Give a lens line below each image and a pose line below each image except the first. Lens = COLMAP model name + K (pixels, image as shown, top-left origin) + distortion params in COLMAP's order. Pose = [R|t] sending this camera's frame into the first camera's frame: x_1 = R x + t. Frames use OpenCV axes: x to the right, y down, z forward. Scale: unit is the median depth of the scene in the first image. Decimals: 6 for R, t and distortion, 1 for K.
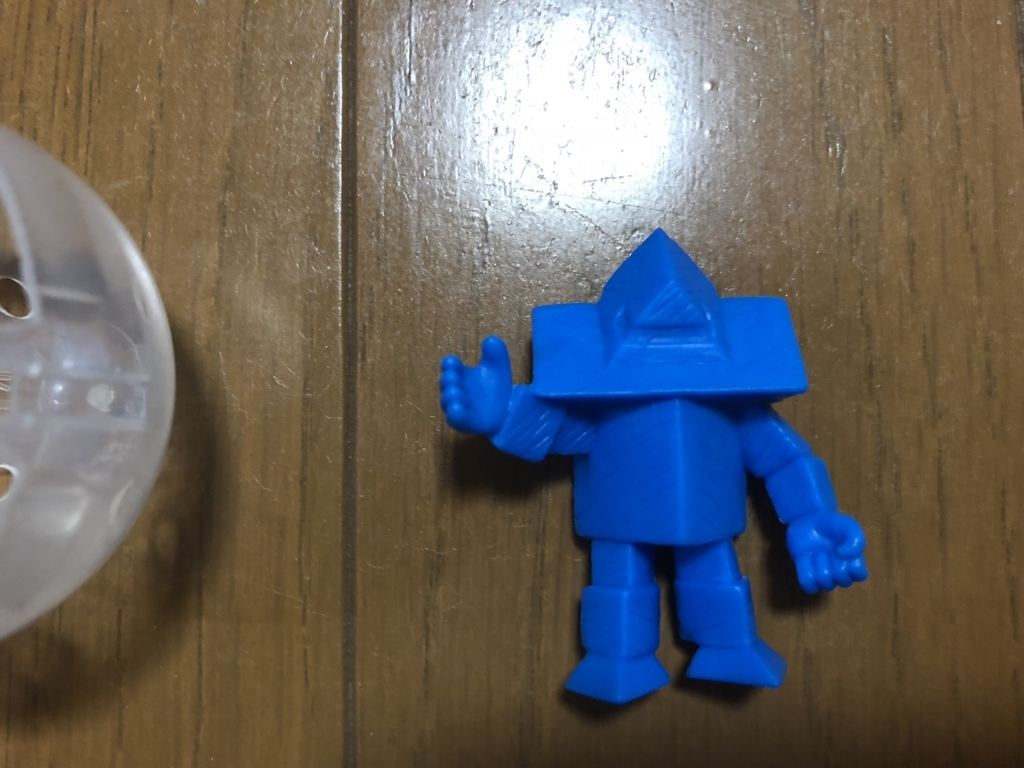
lens RADIAL K [[768.0, 0, 516.8], [0, 768.0, 381.0], [0, 0, 1]] dist [-0.037291, 0.011046]
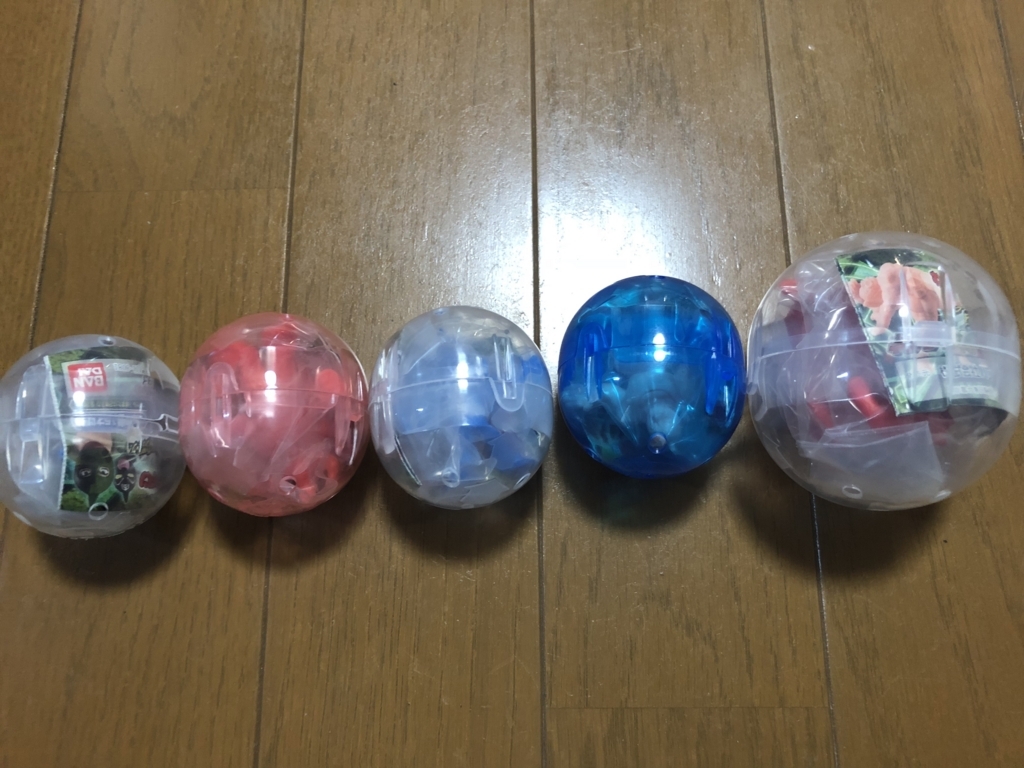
lens RADIAL K [[855.8, 0, 501.7], [0, 855.8, 374.4], [0, 0, 1]] dist [-0.067623, 0.047025]
pose [[0.999680, 0.004329, -0.024932, -0.266711], [-0.009186, 0.980131, -0.198136, 0.641601], [0.023579, 0.198302, 0.979857, -1.918527]]
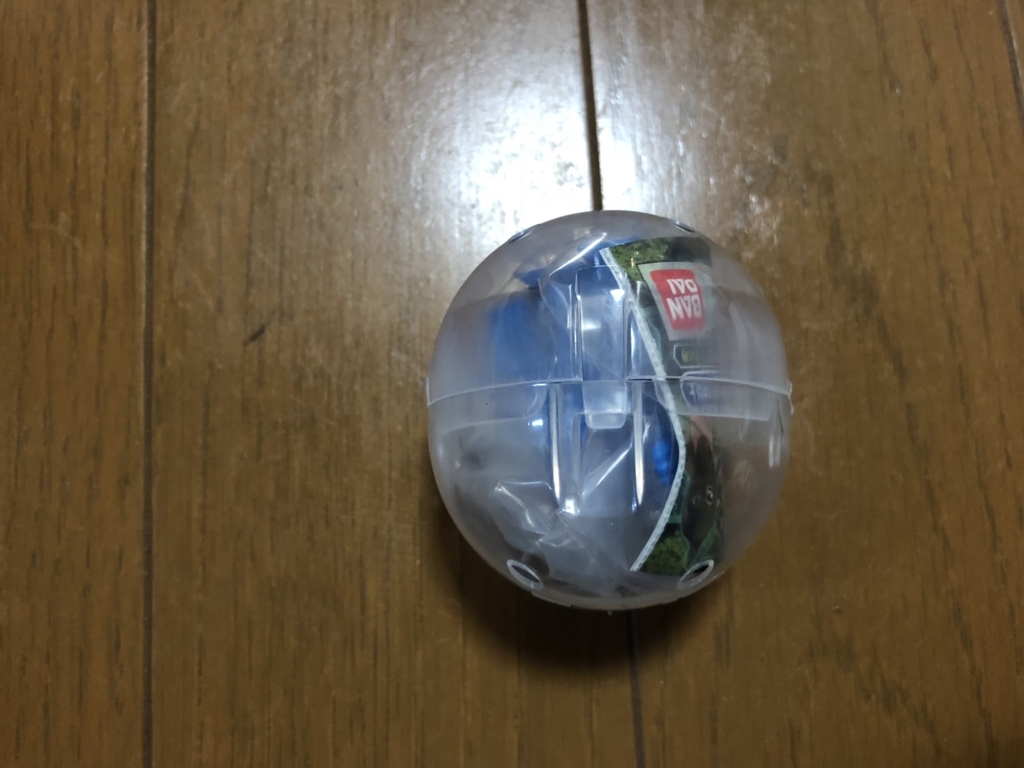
lens RADIAL K [[855.8, 0, 512.2], [0, 855.8, 382.7], [0, 0, 1]] dist [-0.067623, 0.047025]
pose [[0.998937, -0.040999, 0.021087, -0.439924], [0.042550, 0.995943, -0.079289, 0.399640], [-0.017750, 0.080102, 0.996629, -0.678027]]
